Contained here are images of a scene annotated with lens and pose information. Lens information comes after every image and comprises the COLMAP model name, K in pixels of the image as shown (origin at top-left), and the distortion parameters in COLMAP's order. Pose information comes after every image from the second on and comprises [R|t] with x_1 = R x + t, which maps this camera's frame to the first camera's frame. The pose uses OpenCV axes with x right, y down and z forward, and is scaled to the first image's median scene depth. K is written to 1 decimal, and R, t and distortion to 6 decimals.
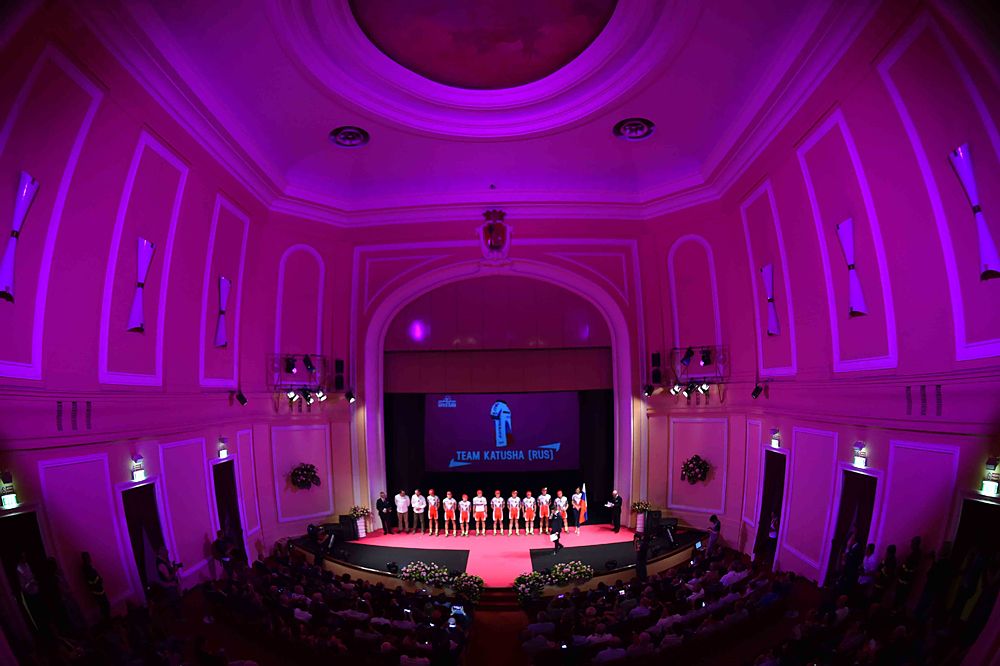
lens RADIAL K [[620.1, 0, 488.7], [0, 620.1, 357.4], [0, 0, 1]] dist [-0.002679, 0.000130]
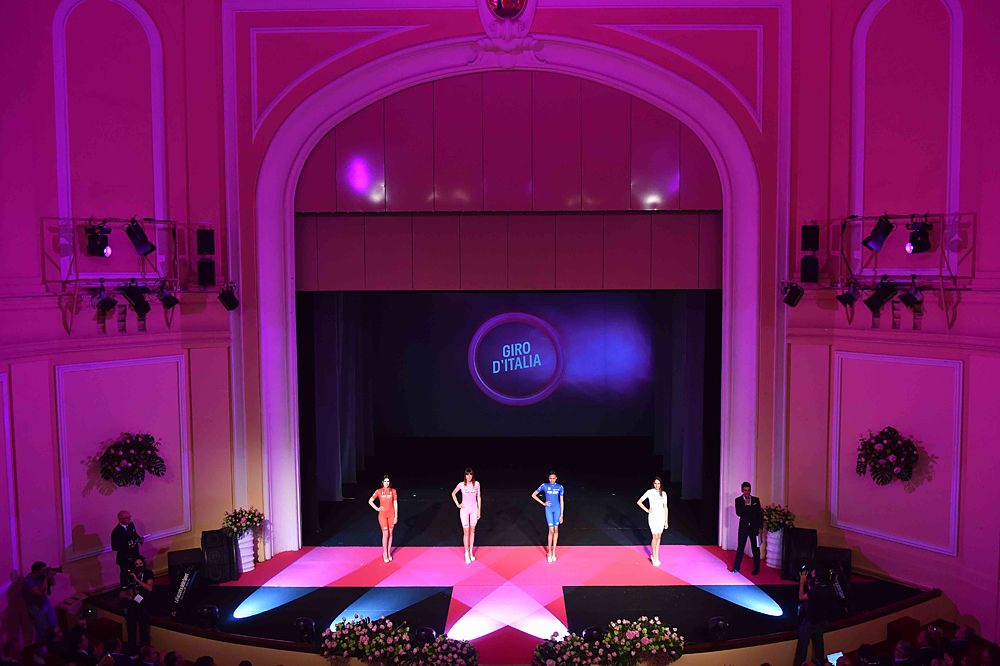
lens RADIAL K [[763.2, 0, 516.1], [0, 763.2, 332.1], [0, 0, 1]] dist [-0.041928, 0.001345]
pose [[0.999589, 0.010319, 0.026739, 0.004781], [-0.014275, 0.988234, 0.152279, -0.012300], [-0.024853, -0.152598, 0.987976, 0.385867]]
